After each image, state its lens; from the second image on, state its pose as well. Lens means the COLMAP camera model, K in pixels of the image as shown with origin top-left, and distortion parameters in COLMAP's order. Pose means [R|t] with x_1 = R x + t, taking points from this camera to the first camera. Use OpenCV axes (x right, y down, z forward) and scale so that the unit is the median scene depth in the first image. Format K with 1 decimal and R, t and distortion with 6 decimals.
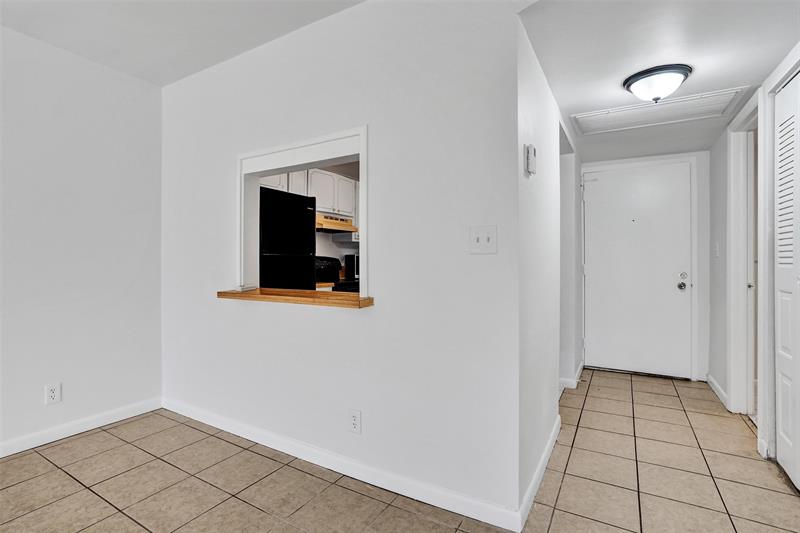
lens RADIAL K [[384.6, 0, 391.0], [0, 384.6, 254.5], [0, 0, 1]] dist [-0.035080, 0.000168]
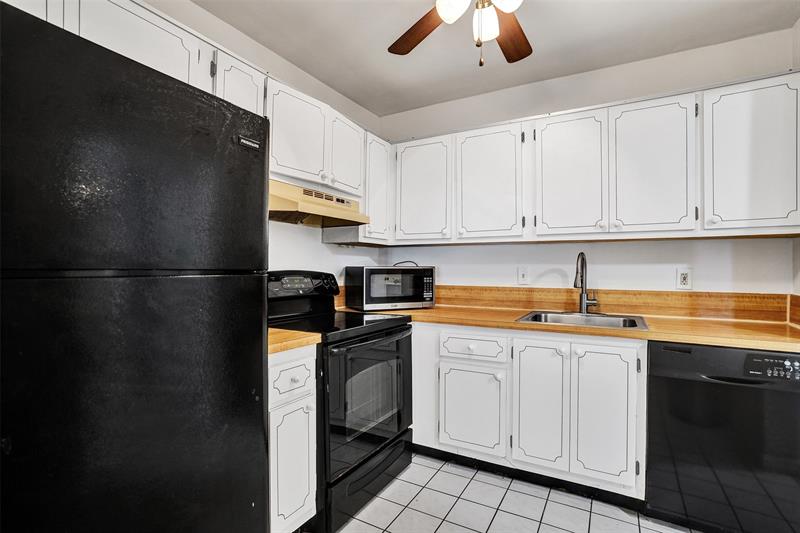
lens RADIAL K [[390.6, 0, 402.5], [0, 390.6, 264.0], [0, 0, 1]] dist [-0.019372, 0.000754]
pose [[0.999414, 0.002333, 0.034142, -0.064064], [-0.002500, 0.999985, 0.004856, -0.007361], [-0.034130, -0.004939, 0.999405, 0.494696]]
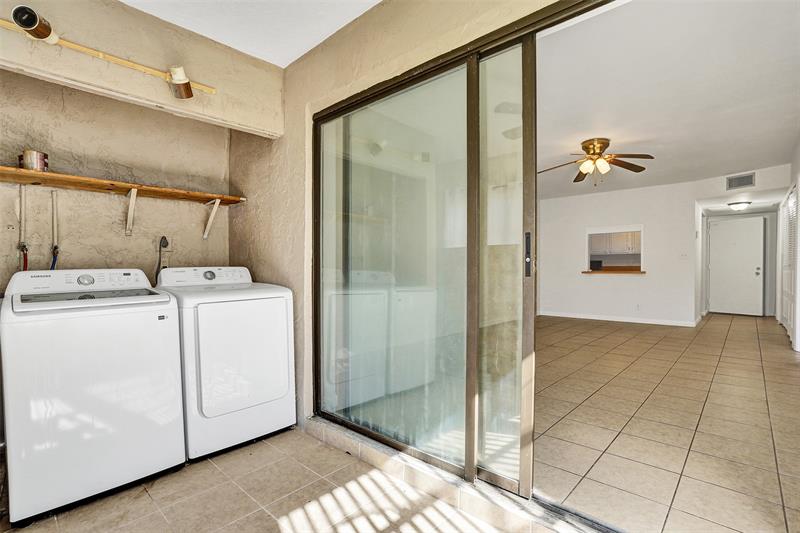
lens RADIAL K [[382.3, 0, 400.0], [0, 382.3, 266.5], [0, 0, 1]] dist [-0.016384, 0.000078]
pose [[0.979351, 0.002203, -0.202154, -0.694342], [-0.000255, 0.999953, 0.009659, 0.013767], [0.202165, -0.009408, 0.979306, -1.292481]]
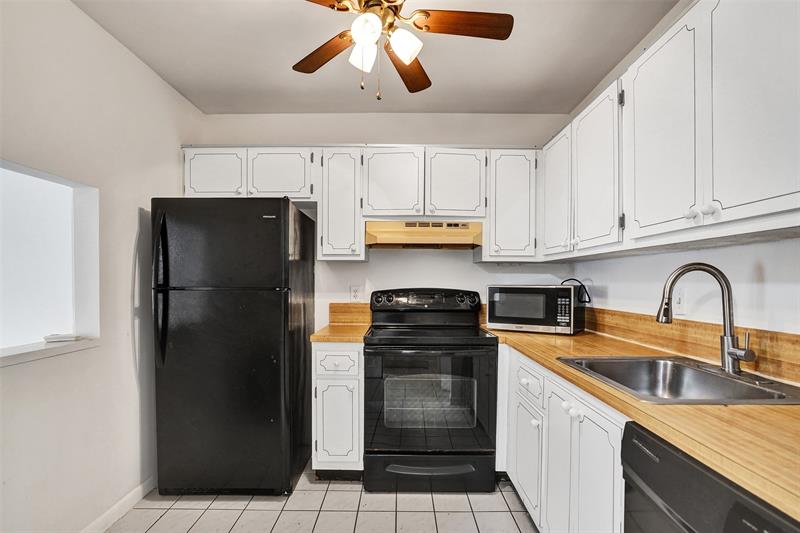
lens RADIAL K [[398.4, 0, 403.9], [0, 398.4, 288.6], [0, 0, 1]] dist [-0.023471, 0.020224]
pose [[0.518673, 0.014817, -0.854844, 0.361703], [0.009199, 0.999695, 0.022909, -0.010392], [0.854923, -0.019746, 0.518379, 0.664566]]
